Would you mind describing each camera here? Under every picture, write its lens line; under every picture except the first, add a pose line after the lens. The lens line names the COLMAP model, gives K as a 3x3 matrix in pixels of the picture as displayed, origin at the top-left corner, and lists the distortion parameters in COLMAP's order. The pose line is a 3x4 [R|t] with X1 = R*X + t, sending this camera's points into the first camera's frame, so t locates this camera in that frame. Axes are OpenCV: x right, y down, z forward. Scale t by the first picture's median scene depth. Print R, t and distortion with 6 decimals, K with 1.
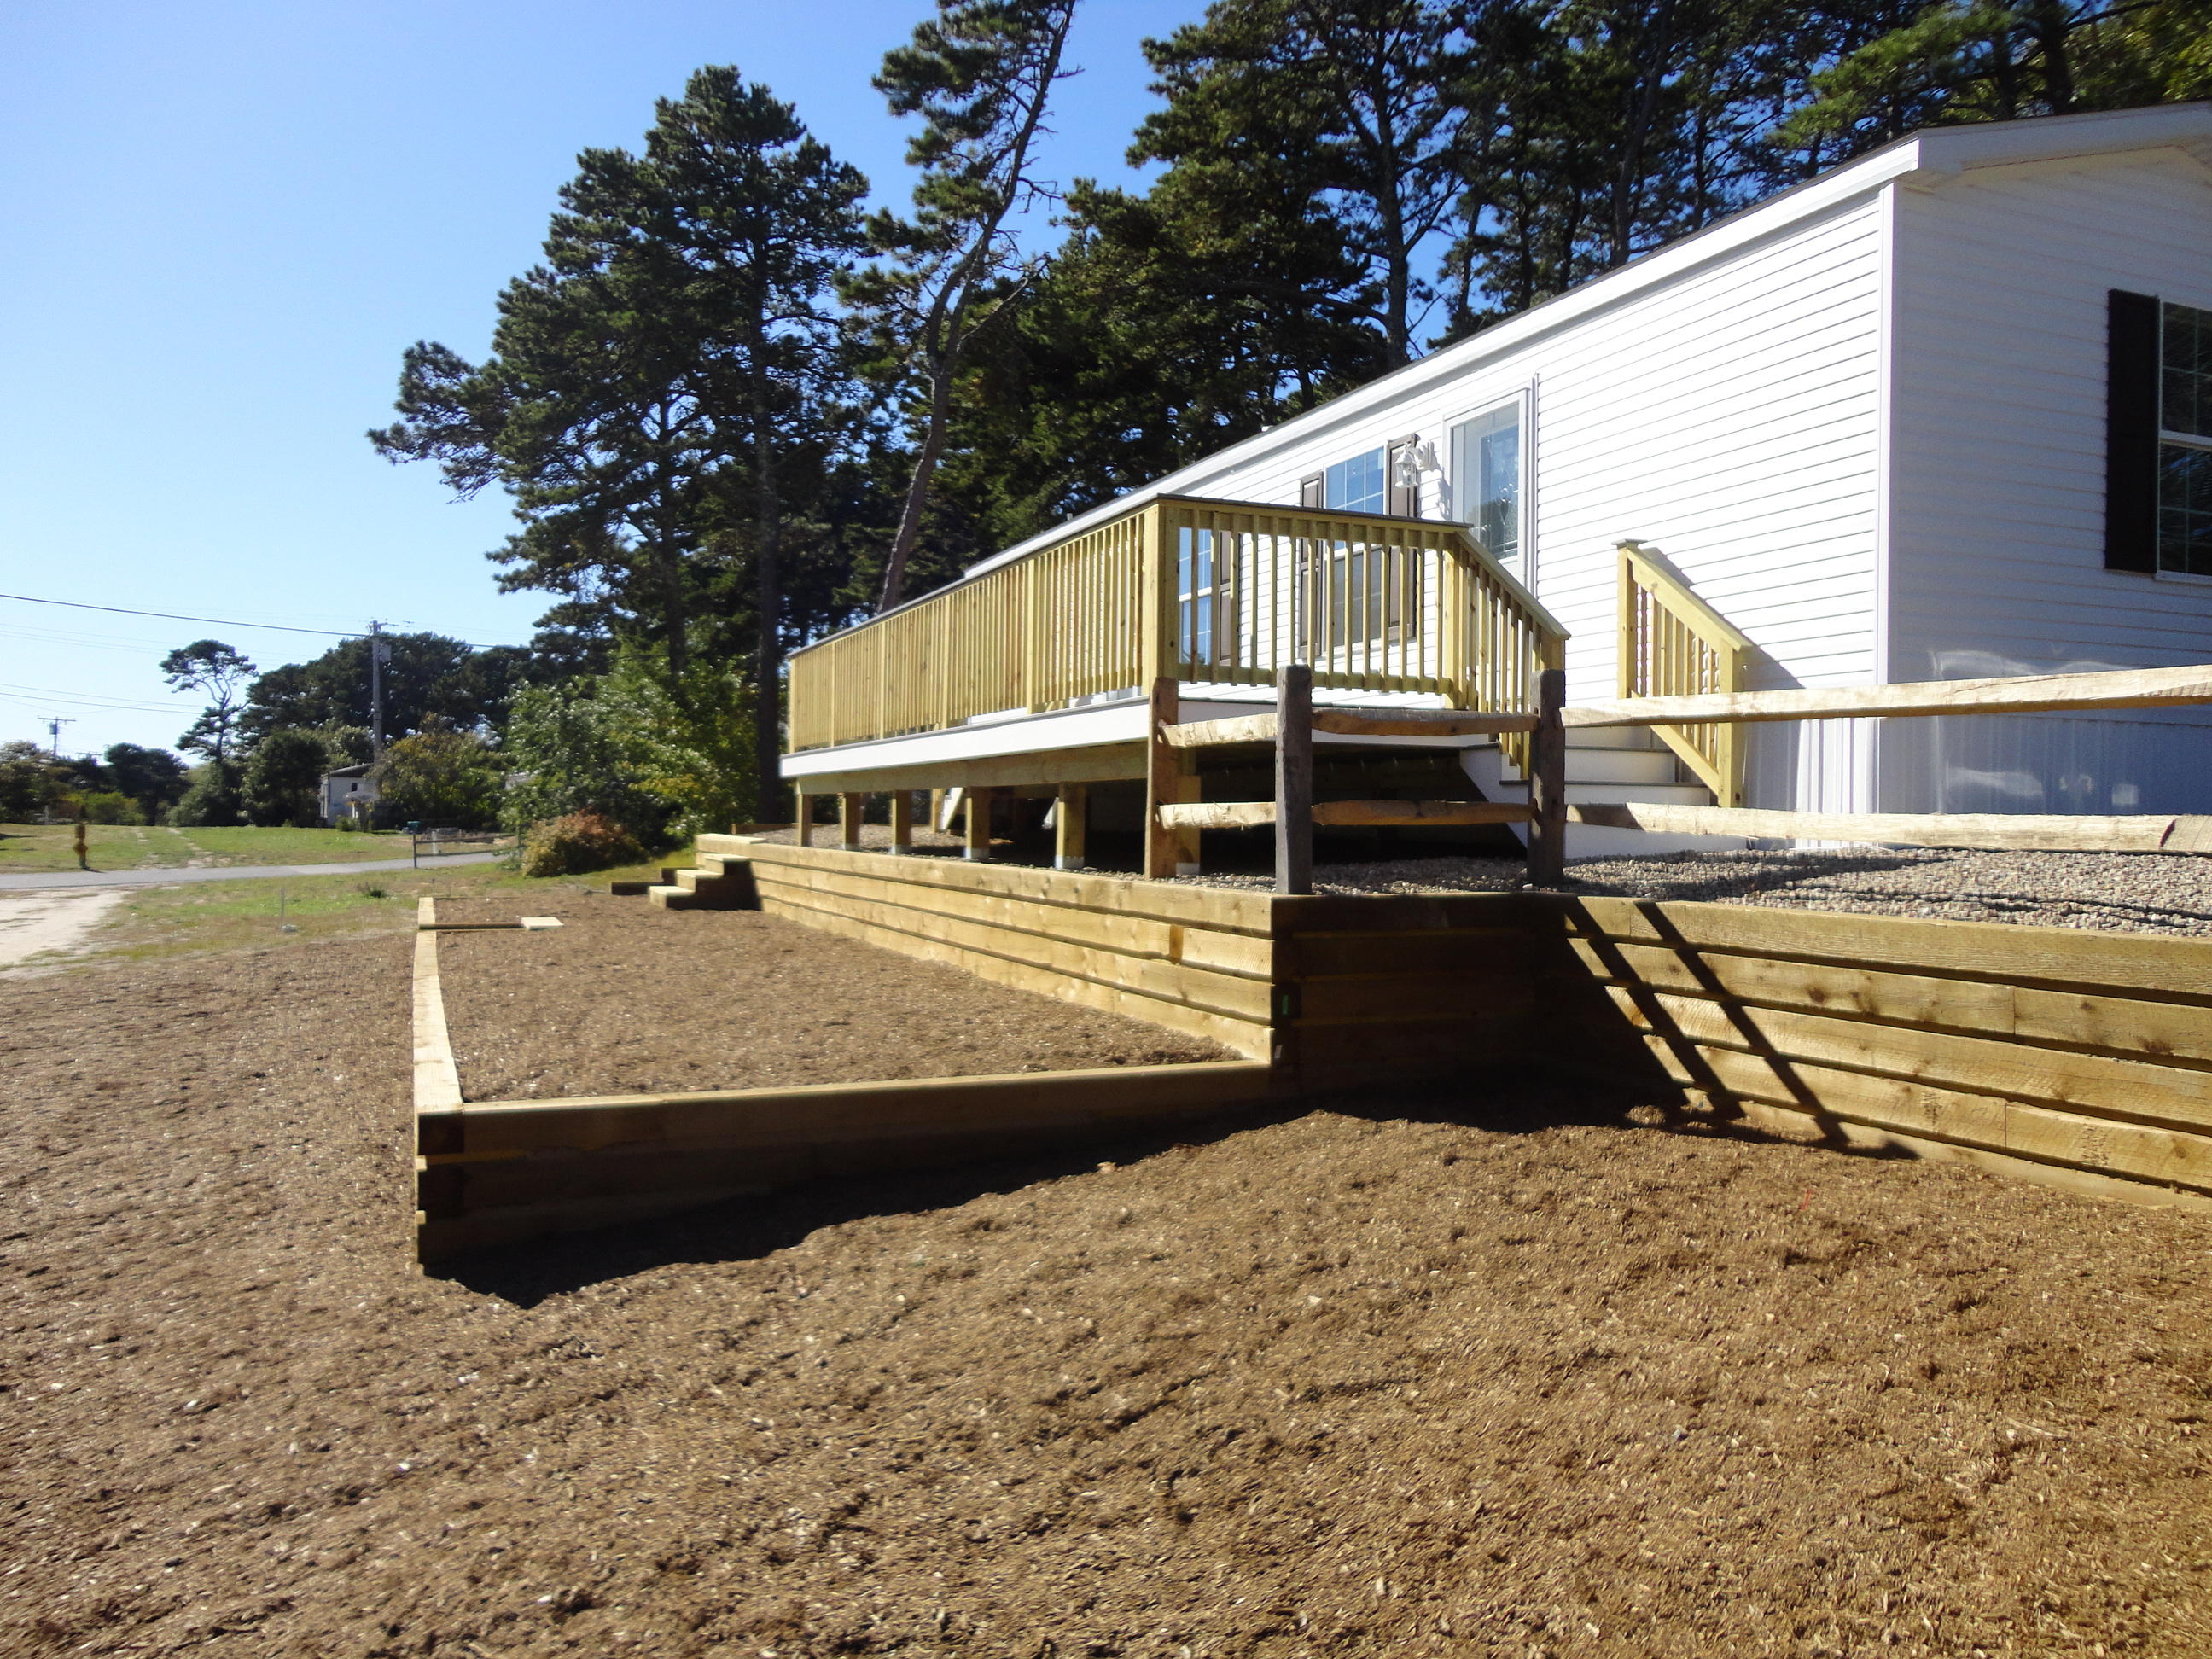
lens RADIAL K [[1598.7, 0, 1106.0], [0, 1598.7, 829.5], [0, 0, 1]] dist [-0.011293, -0.005342]
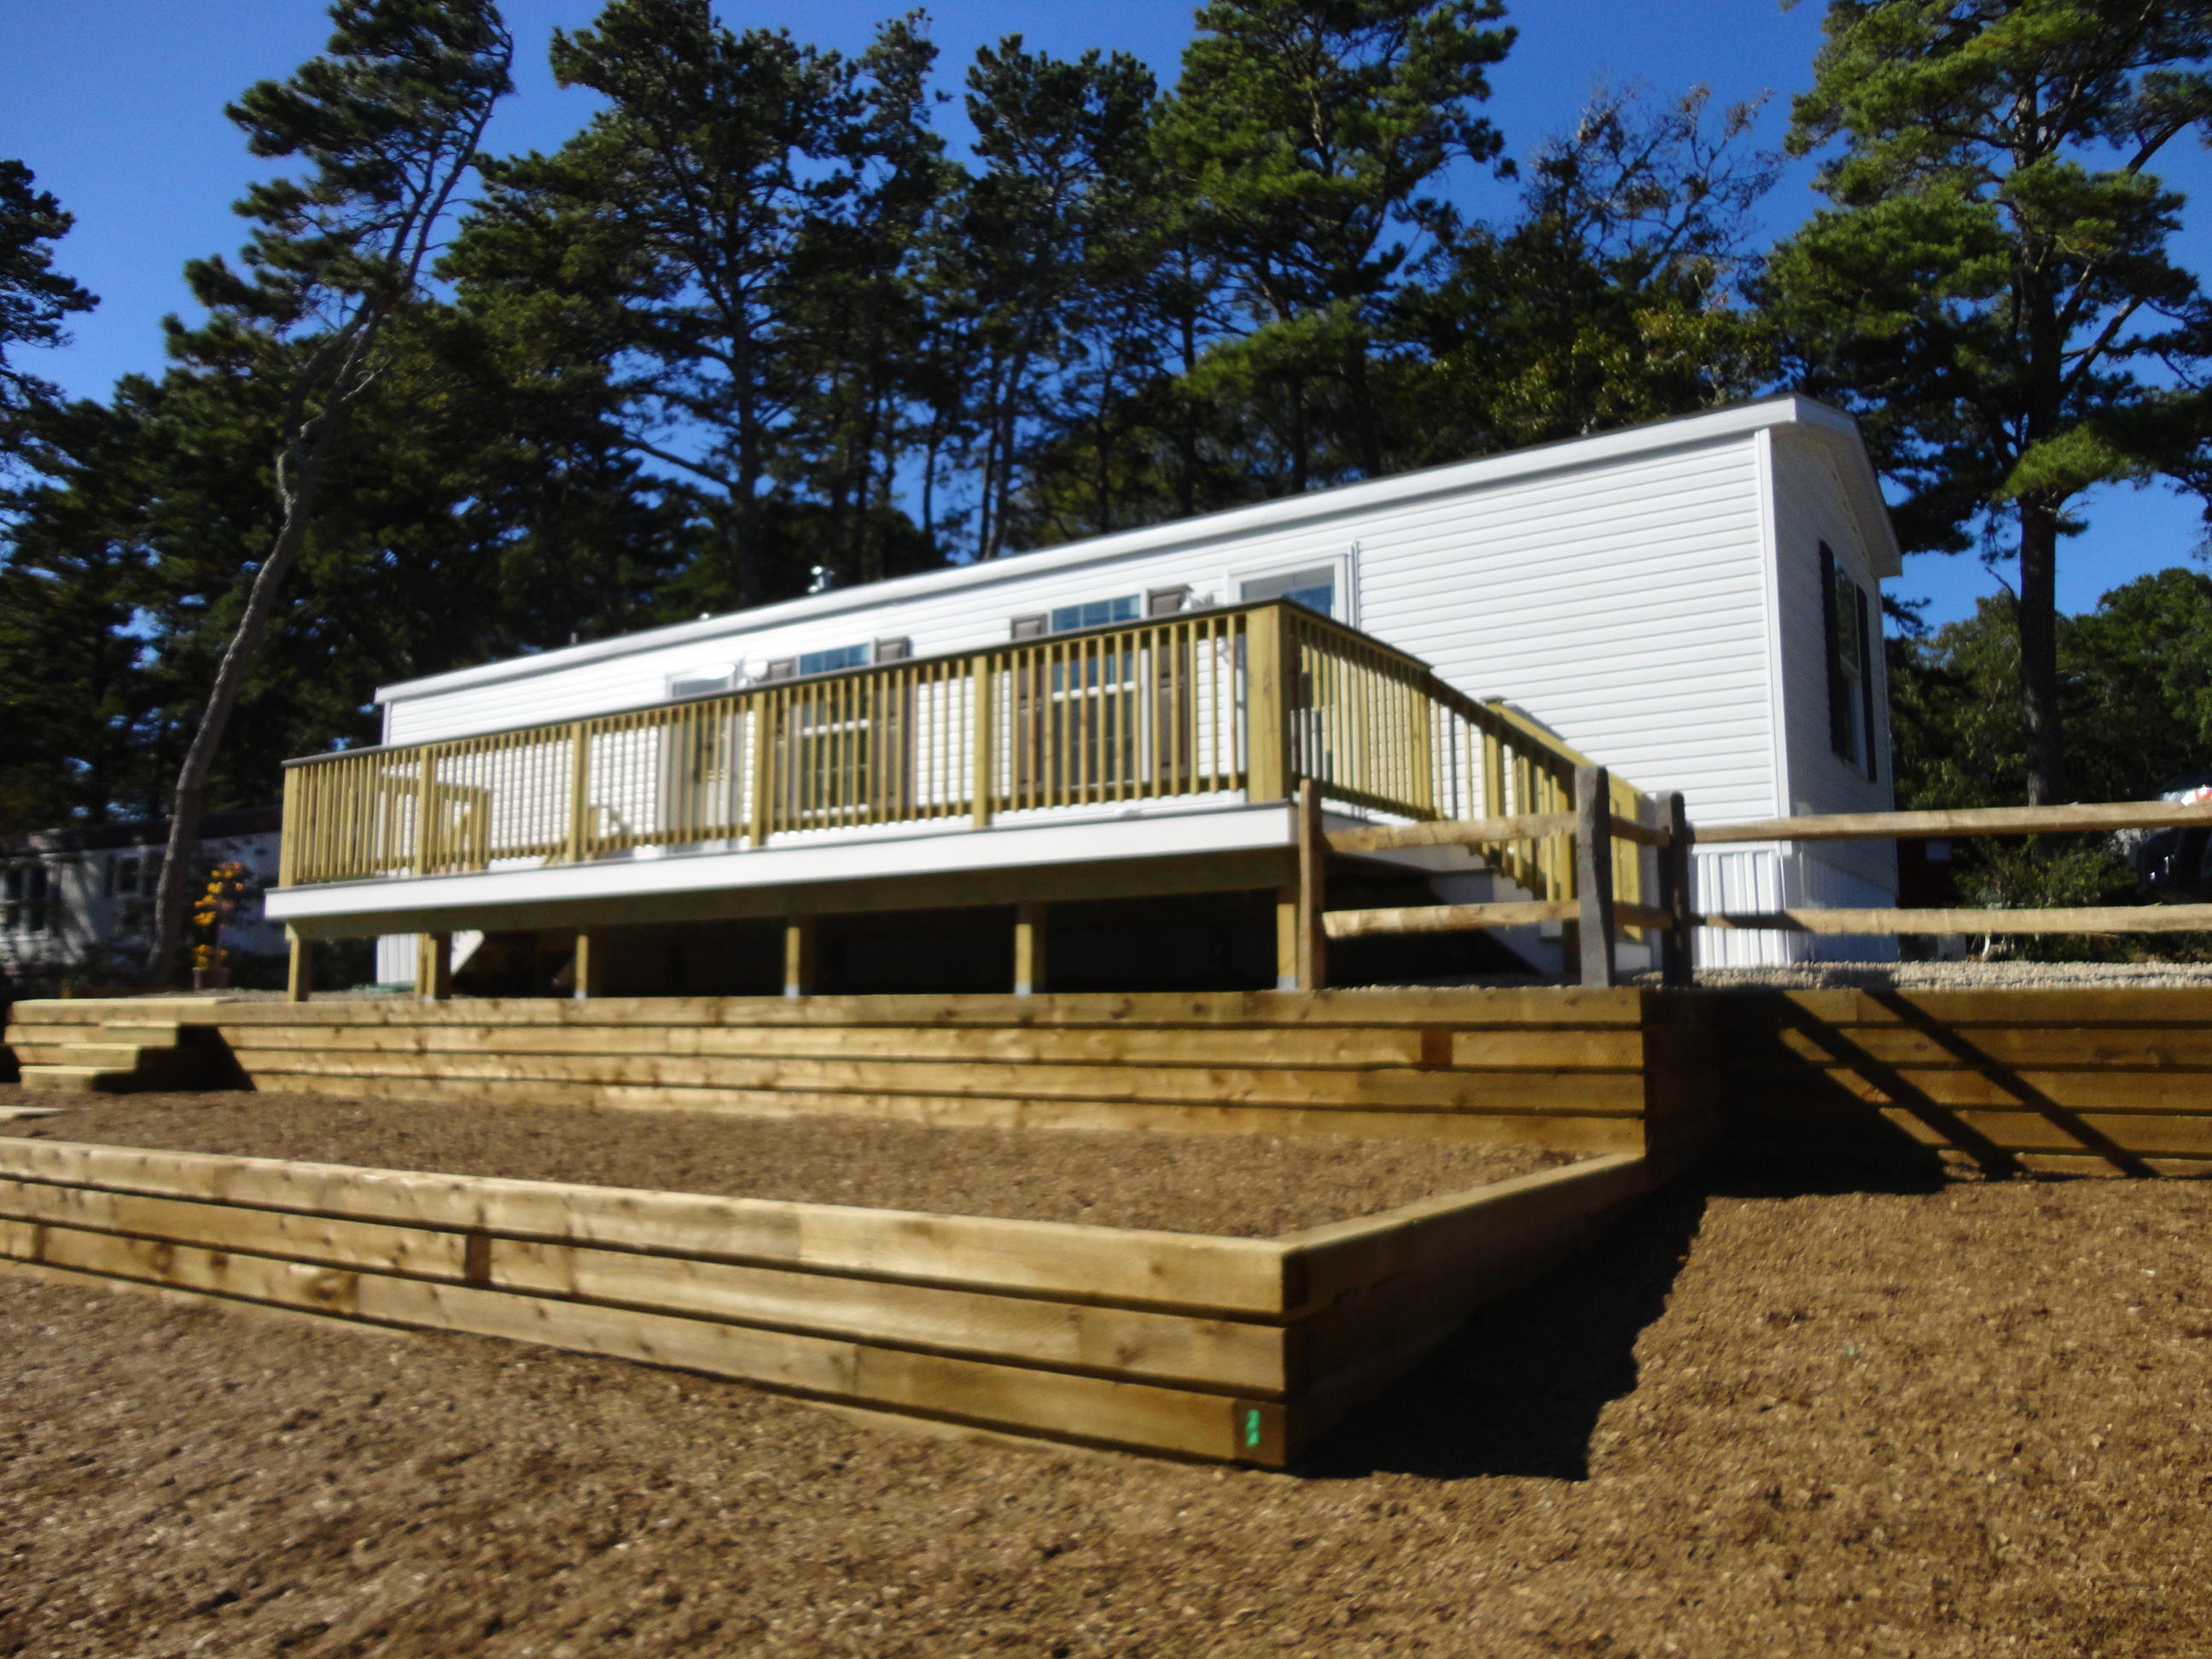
lens RADIAL K [[1598.7, 0, 1106.0], [0, 1598.7, 829.5], [0, 0, 1]] dist [-0.011293, -0.005342]
pose [[0.837405, 0.054688, 0.543840, -0.398412], [0.012973, 0.992713, -0.119802, 0.032377], [-0.546429, 0.107378, 0.830593, 0.184763]]
